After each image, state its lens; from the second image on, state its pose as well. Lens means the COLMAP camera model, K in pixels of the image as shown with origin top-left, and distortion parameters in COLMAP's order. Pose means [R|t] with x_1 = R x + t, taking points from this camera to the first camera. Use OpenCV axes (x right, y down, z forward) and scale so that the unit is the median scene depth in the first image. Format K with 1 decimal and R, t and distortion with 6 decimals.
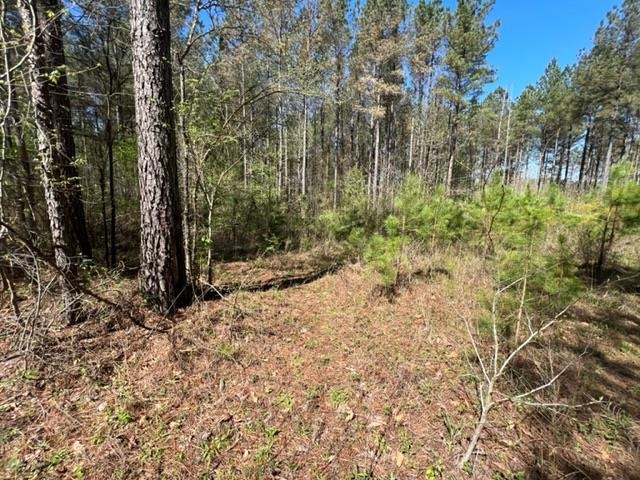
lens RADIAL K [[255.3, 0, 319.1], [0, 255.3, 238.9], [0, 0, 1]] dist [-0.000595, -0.000134]
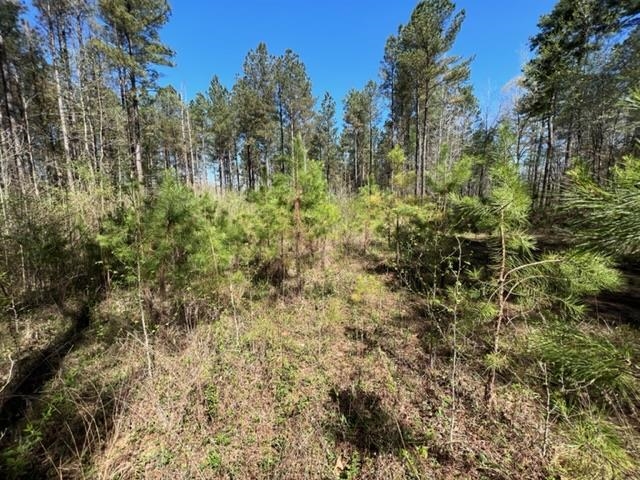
lens RADIAL K [[255.3, 0, 319.1], [0, 255.3, 238.9], [0, 0, 1]] dist [-0.000595, -0.000134]
pose [[0.446641, -0.137516, 0.884082, 0.056361], [0.156479, 0.984894, 0.074143, -0.023777], [-0.880923, 0.105225, 0.461412, 0.212830]]
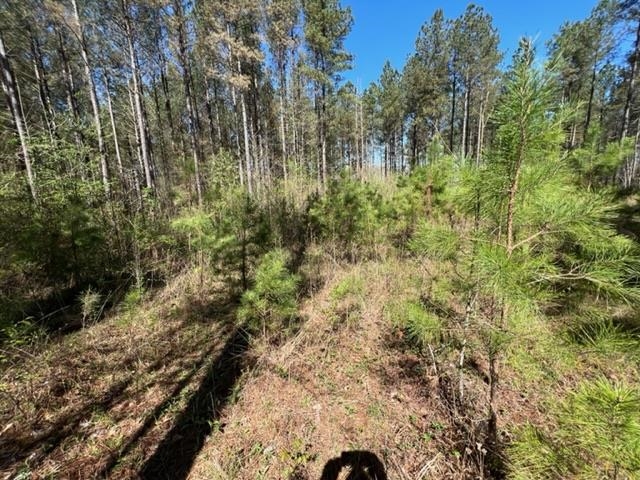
lens RADIAL K [[255.3, 0, 319.1], [0, 255.3, 238.9], [0, 0, 1]] dist [-0.000595, -0.000134]
pose [[0.879031, -0.137300, 0.456567, 0.008970], [0.122469, 0.990529, 0.062083, -0.019329], [-0.460767, 0.001342, 0.887520, 0.148692]]
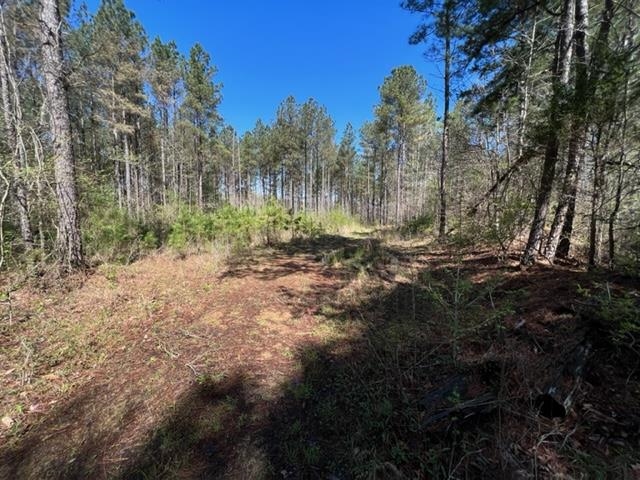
lens RADIAL K [[255.3, 0, 319.1], [0, 255.3, 238.9], [0, 0, 1]] dist [-0.000595, -0.000134]
pose [[0.625192, -0.082946, 0.776051, -0.105971], [0.115747, 0.993195, 0.012909, 0.024155], [-0.771840, 0.081755, 0.630538, -0.200002]]
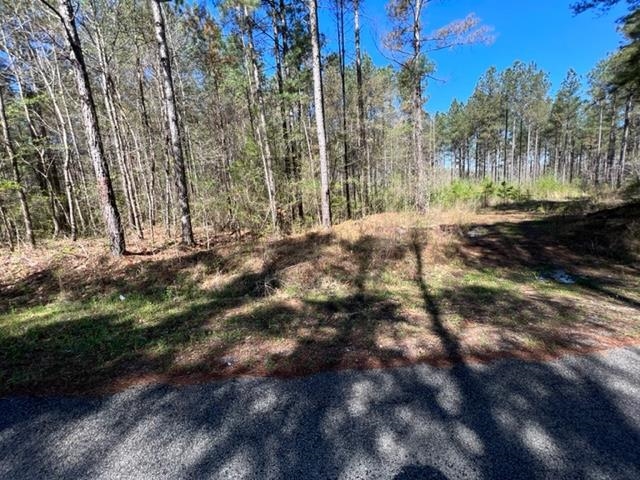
lens RADIAL K [[255.3, 0, 319.1], [0, 255.3, 238.9], [0, 0, 1]] dist [-0.000595, -0.000134]
pose [[0.966626, -0.122440, 0.225040, -0.476352], [0.121226, 0.992438, 0.019260, 0.053512], [-0.225696, 0.008664, 0.974159, -0.462757]]
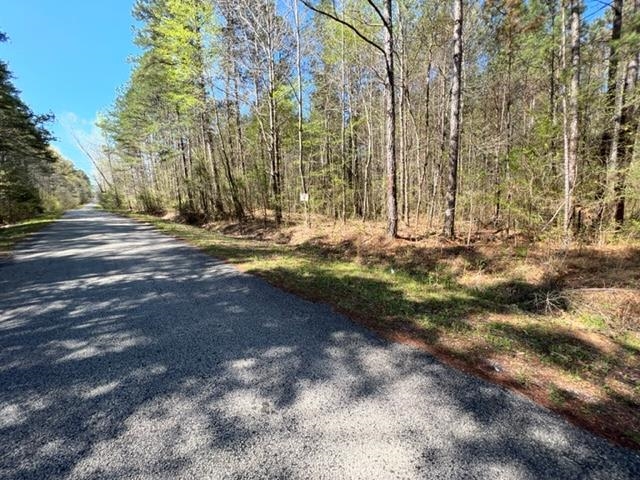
lens RADIAL K [[255.3, 0, 319.1], [0, 255.3, 238.9], [0, 0, 1]] dist [-0.000595, -0.000134]
pose [[0.776683, 0.038328, -0.628724, -0.489462], [-0.044471, 0.998993, 0.005964, 0.054883], [0.628320, 0.023328, 0.777605, -0.472142]]
